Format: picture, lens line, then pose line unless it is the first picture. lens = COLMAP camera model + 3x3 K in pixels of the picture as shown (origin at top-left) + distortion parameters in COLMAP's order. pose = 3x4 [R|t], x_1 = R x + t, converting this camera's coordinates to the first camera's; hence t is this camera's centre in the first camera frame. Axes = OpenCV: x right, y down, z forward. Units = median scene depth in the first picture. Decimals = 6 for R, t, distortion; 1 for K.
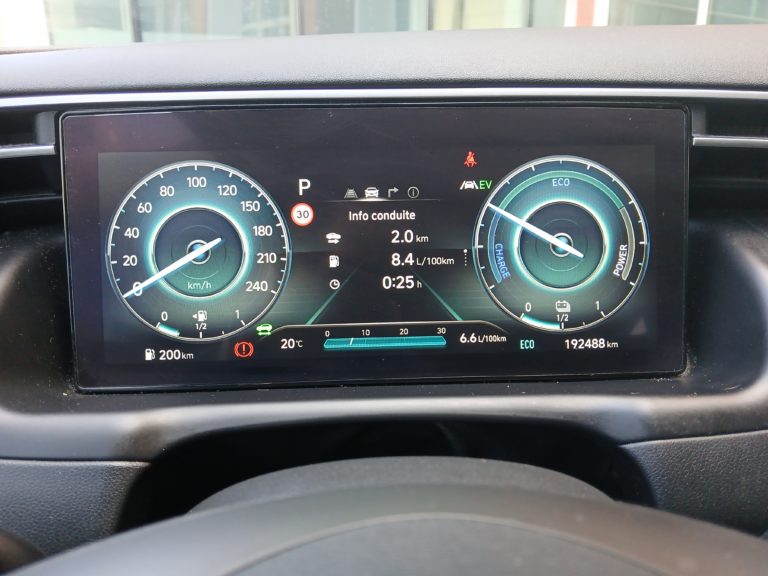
lens RADIAL K [[589.9, 0, 384.6], [0, 589.9, 289.2], [0, 0, 1]] dist [0.061678, -0.124119]
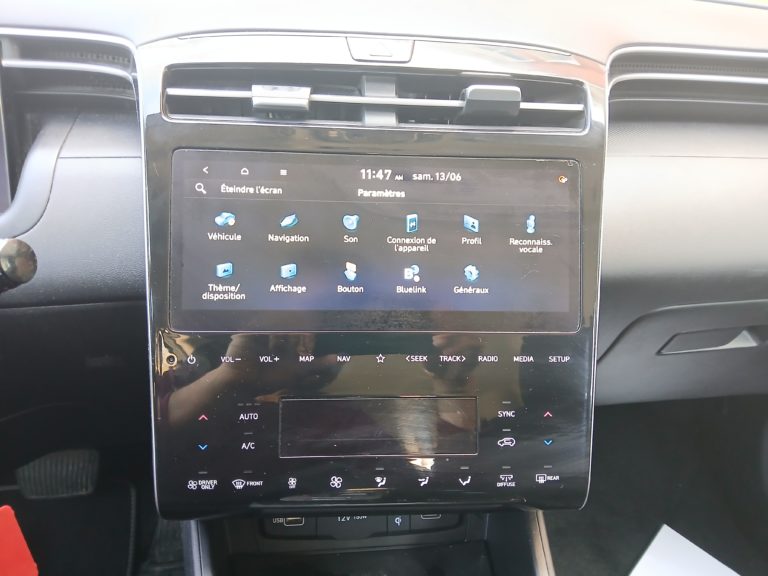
lens RADIAL K [[595.2, 0, 385.1], [0, 595.2, 289.2], [0, 0, 1]] dist [0.036762, -0.091446]
pose [[0.987169, -0.016360, 0.158840, 1.269388], [-0.014138, 0.981876, 0.188997, 0.023404], [-0.159053, -0.188818, 0.969046, -0.779445]]
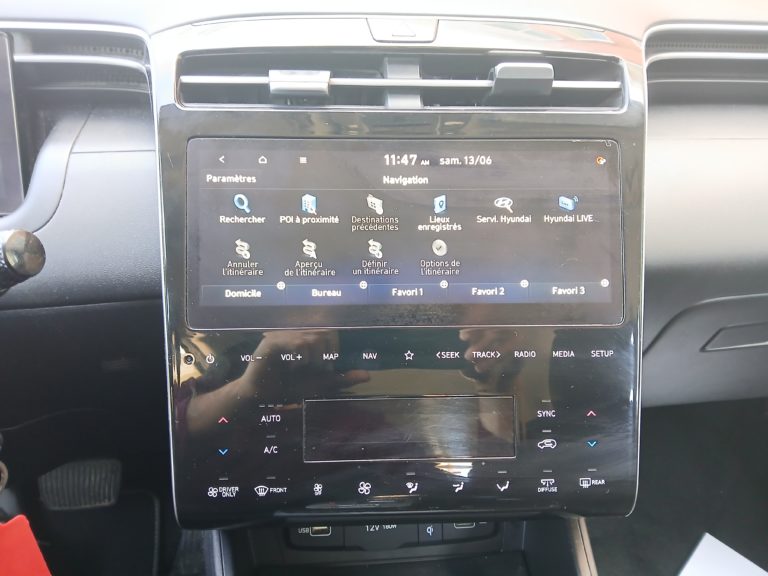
lens RADIAL K [[595.2, 0, 385.1], [0, 595.2, 289.2], [0, 0, 1]] dist [0.036762, -0.091446]
pose [[0.991714, -0.032329, 0.124328, 1.267012], [0.010361, 0.984792, 0.173428, 0.077571], [-0.128044, -0.170703, 0.976967, -0.700477]]
